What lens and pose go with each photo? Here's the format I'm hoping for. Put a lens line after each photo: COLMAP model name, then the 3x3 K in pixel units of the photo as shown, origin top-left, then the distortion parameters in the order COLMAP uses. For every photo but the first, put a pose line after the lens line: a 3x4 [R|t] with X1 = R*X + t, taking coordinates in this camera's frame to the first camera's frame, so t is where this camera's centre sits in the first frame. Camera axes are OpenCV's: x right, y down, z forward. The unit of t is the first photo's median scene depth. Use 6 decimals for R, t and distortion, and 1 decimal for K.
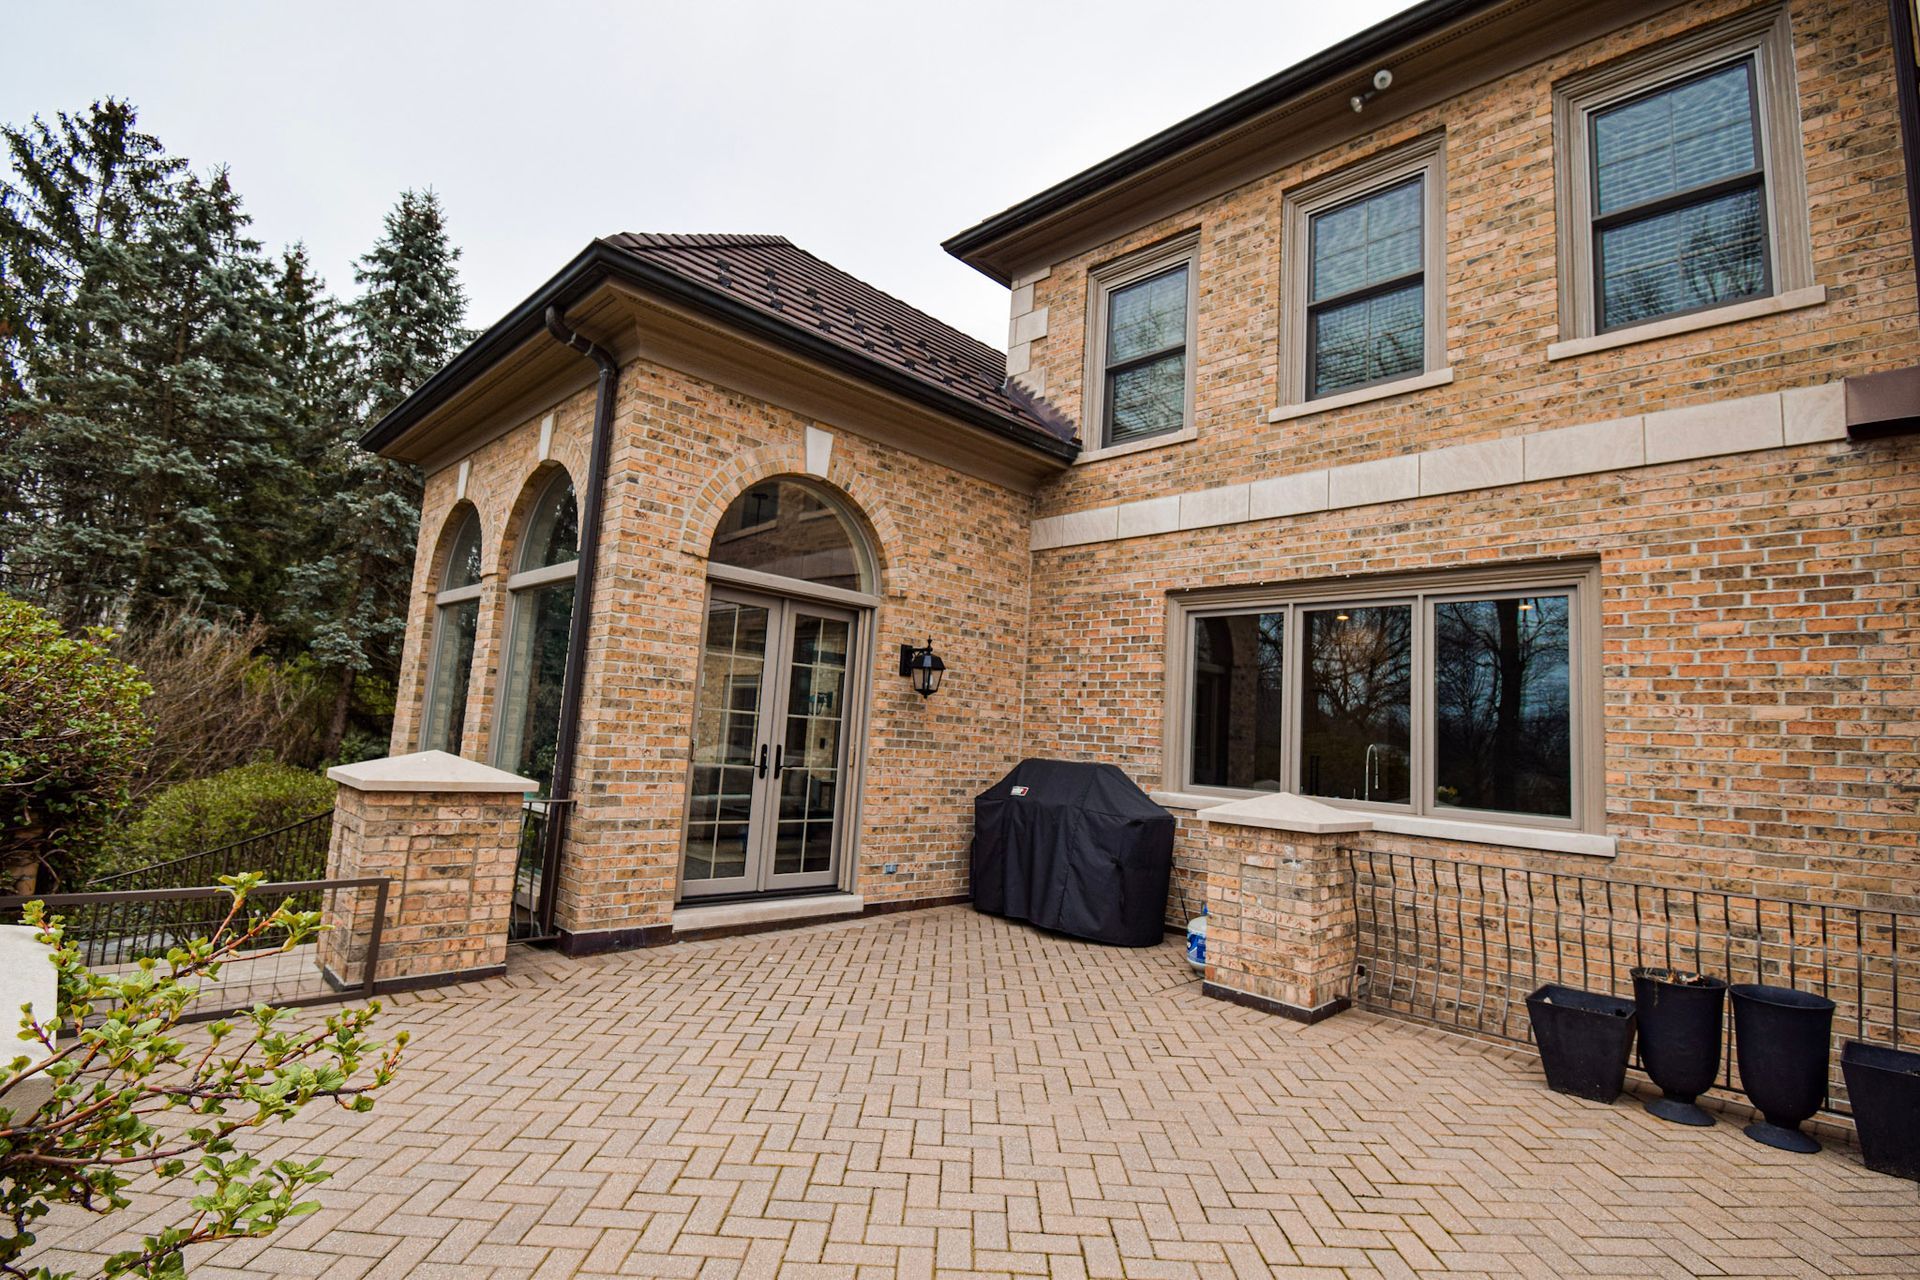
lens RADIAL K [[901.1, 0, 960.0], [0, 901.1, 640.0], [0, 0, 1]] dist [0.011002, -0.023431]
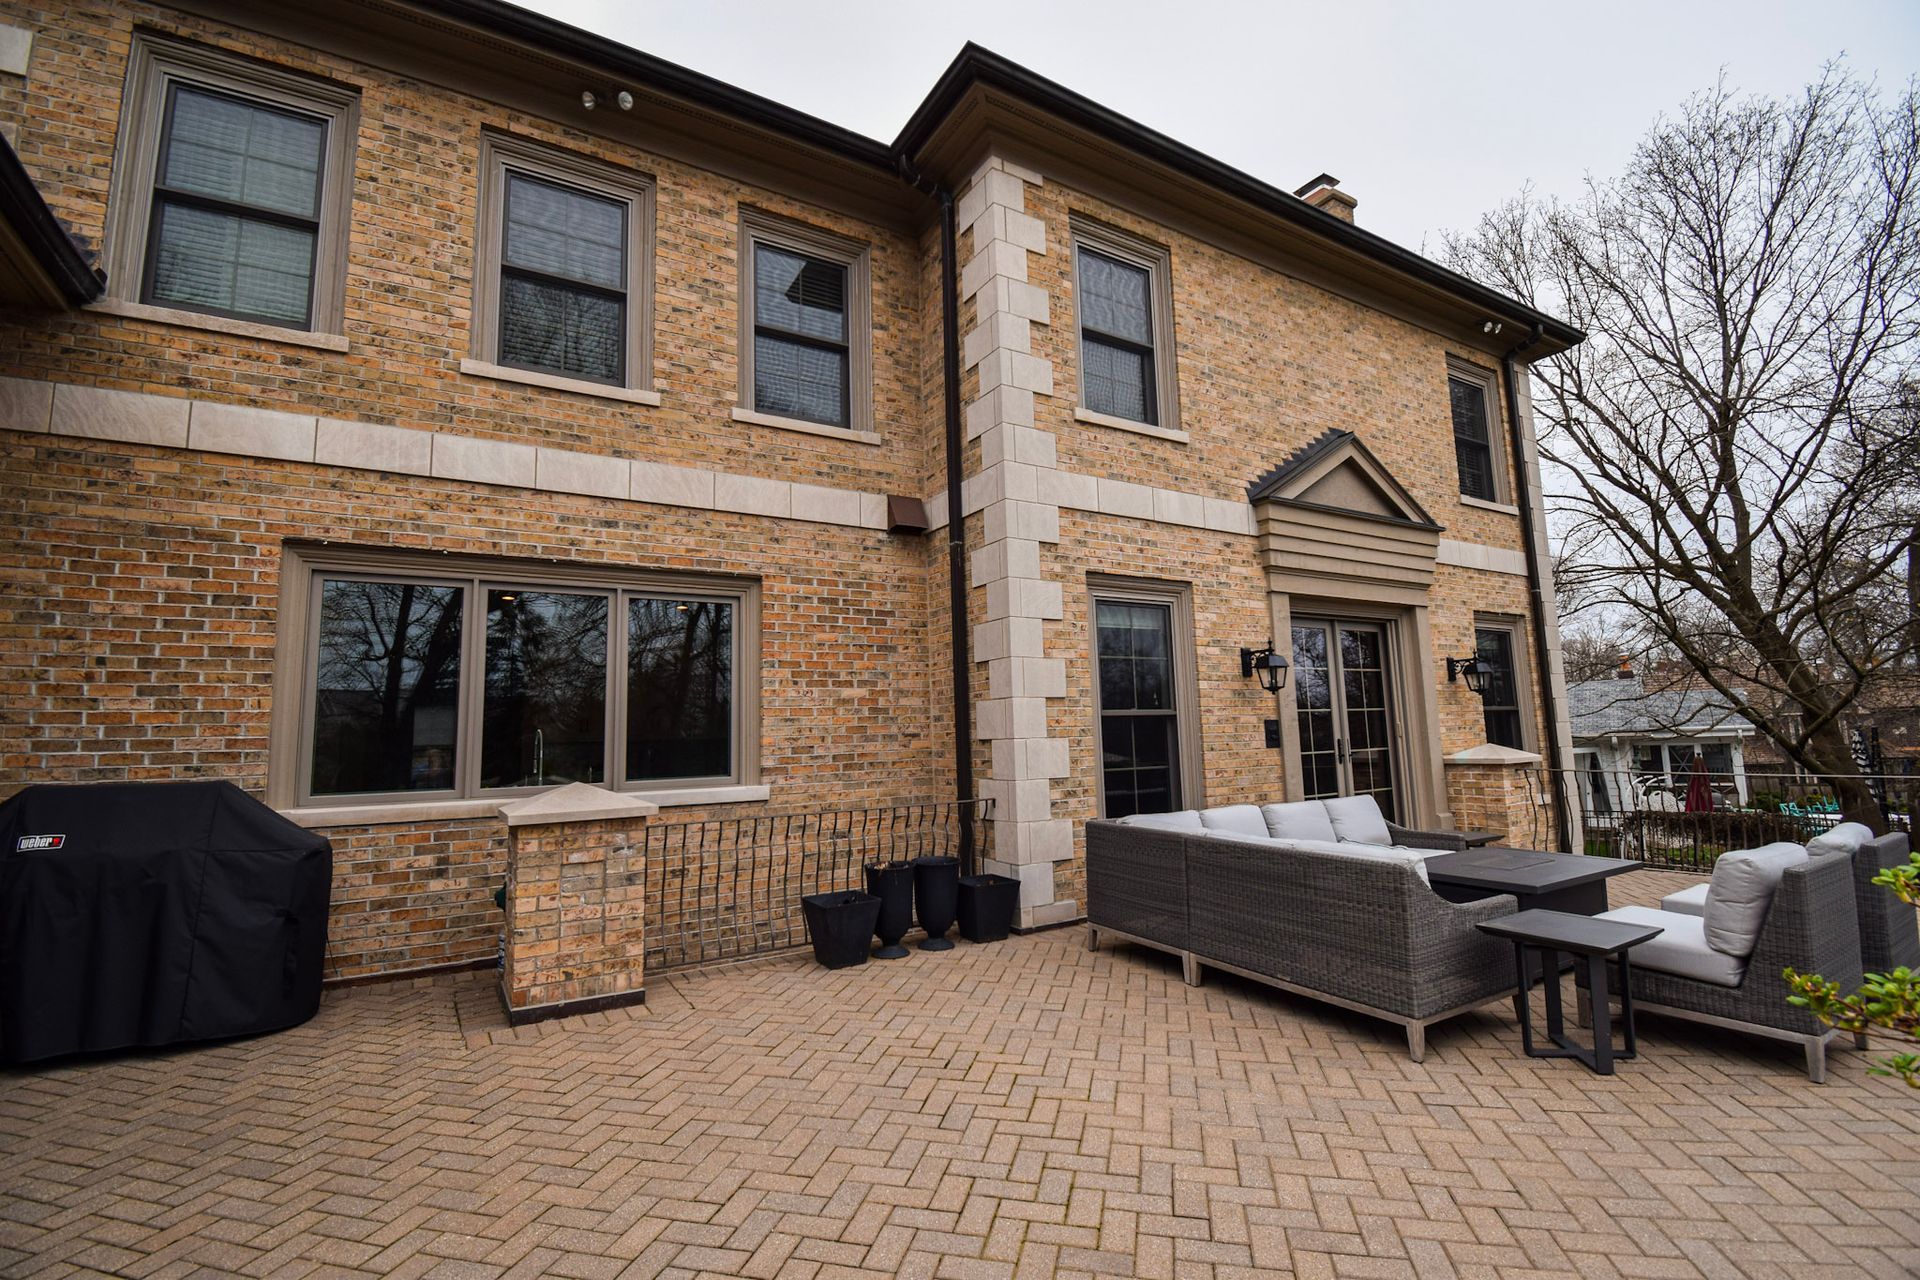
lens RADIAL K [[844.4, 0, 959.1], [0, 844.4, 636.7], [0, 0, 1]] dist [0.011291, -0.021675]
pose [[0.220959, 0.049851, 0.974008, -0.444590], [-0.065031, 0.997223, -0.036287, 0.020711], [-0.973113, -0.055323, 0.223587, 0.418778]]
